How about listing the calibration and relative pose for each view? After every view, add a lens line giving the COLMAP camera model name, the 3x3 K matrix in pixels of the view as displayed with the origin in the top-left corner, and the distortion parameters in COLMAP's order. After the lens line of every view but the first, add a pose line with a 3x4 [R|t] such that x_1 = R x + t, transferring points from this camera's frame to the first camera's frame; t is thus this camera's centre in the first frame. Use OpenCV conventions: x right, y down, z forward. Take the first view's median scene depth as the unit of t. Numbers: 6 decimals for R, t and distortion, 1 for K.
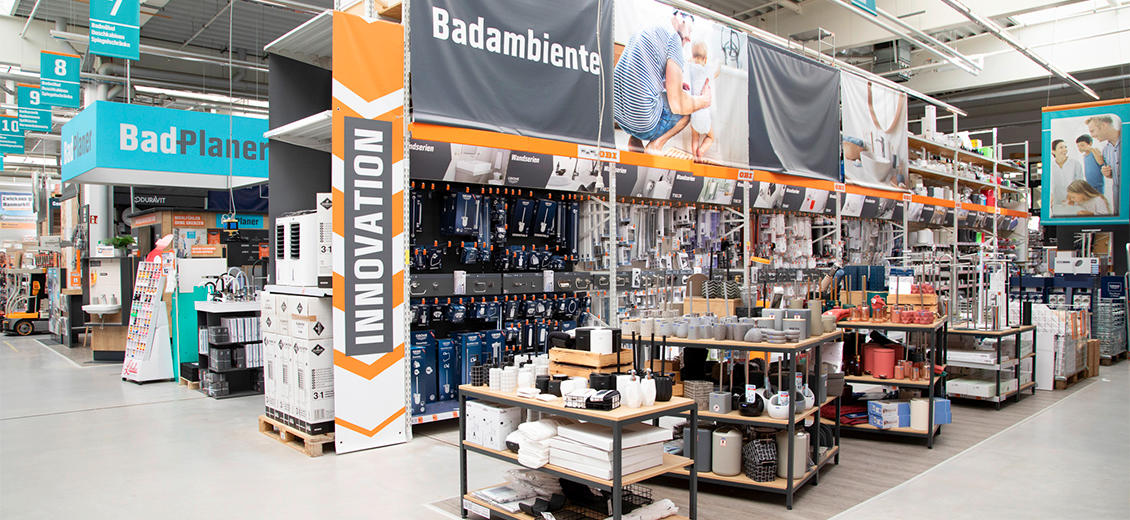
lens RADIAL K [[765.5, 0, 553.4], [0, 765.5, 271.1], [0, 0, 1]] dist [-0.097523, 0.039446]
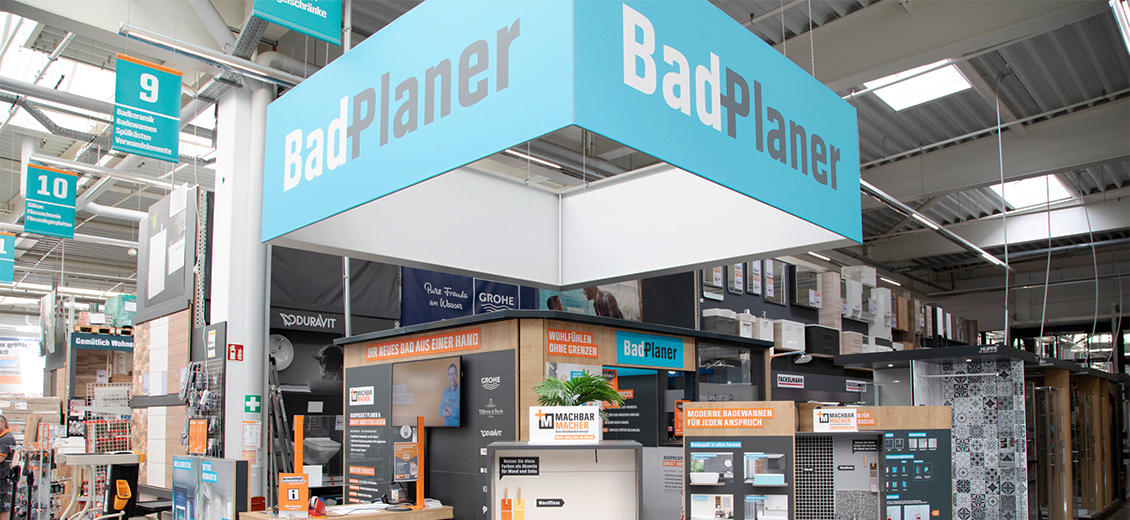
lens RADIAL K [[765.5, 0, 578.0], [0, 765.5, 369.4], [0, 0, 1]] dist [-0.097523, 0.039446]
pose [[0.997615, 0.003884, 0.068910, -0.561645], [0.001907, 0.996483, -0.083776, -0.020031], [-0.068993, 0.083708, 0.994099, 0.636875]]
